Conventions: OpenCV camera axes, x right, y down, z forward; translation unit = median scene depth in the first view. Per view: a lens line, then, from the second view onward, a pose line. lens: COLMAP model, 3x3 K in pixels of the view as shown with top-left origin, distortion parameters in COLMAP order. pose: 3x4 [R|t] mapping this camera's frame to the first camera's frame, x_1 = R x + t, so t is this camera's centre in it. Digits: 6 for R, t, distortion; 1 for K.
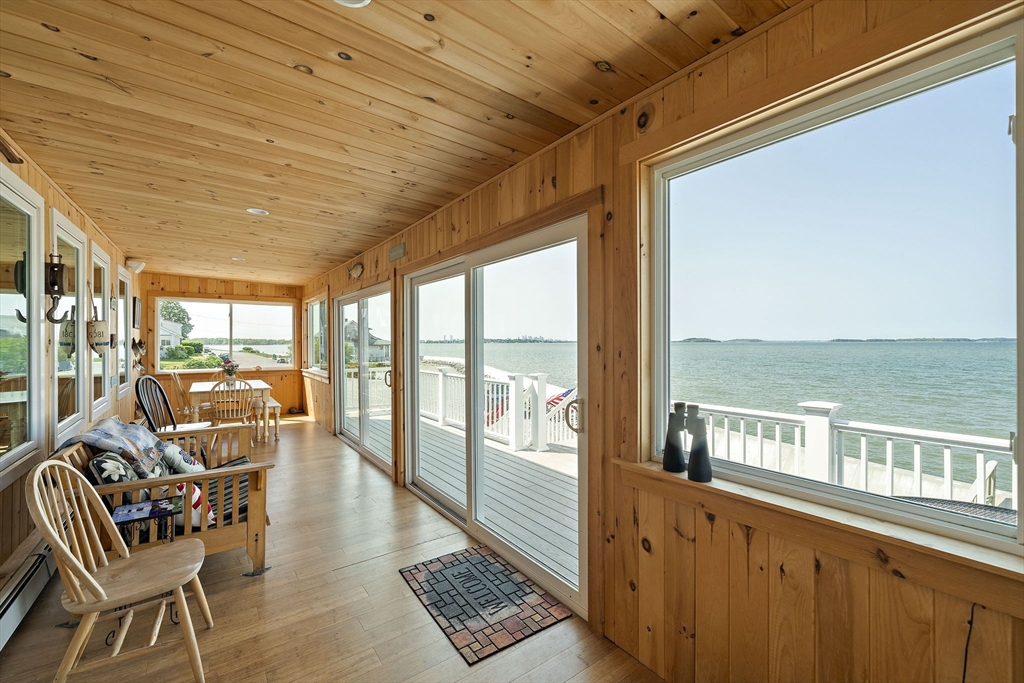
lens RADIAL K [[420.8, 0, 510.0], [0, 420.8, 339.9], [0, 0, 1]] dist [-0.002645, 0.000424]
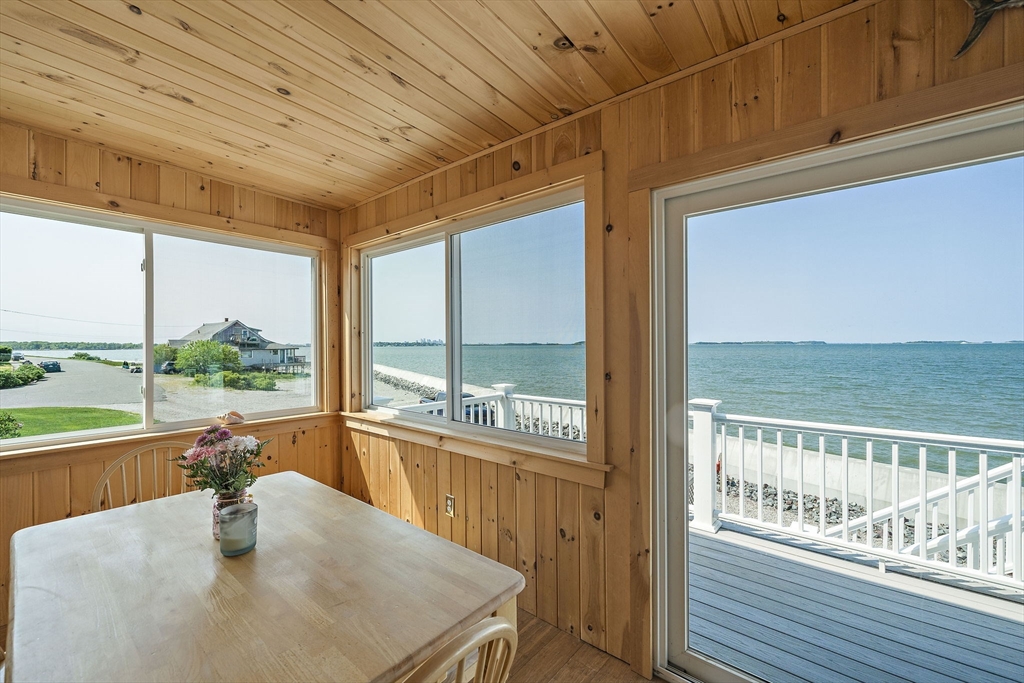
lens RADIAL K [[420.8, 0, 515.0], [0, 420.8, 346.2], [0, 0, 1]] dist [-0.002645, 0.000424]
pose [[0.969577, -0.003142, 0.244768, -0.305559], [0.001299, 0.999970, 0.007688, 0.001740], [-0.244785, -0.007136, 0.969551, 0.397927]]
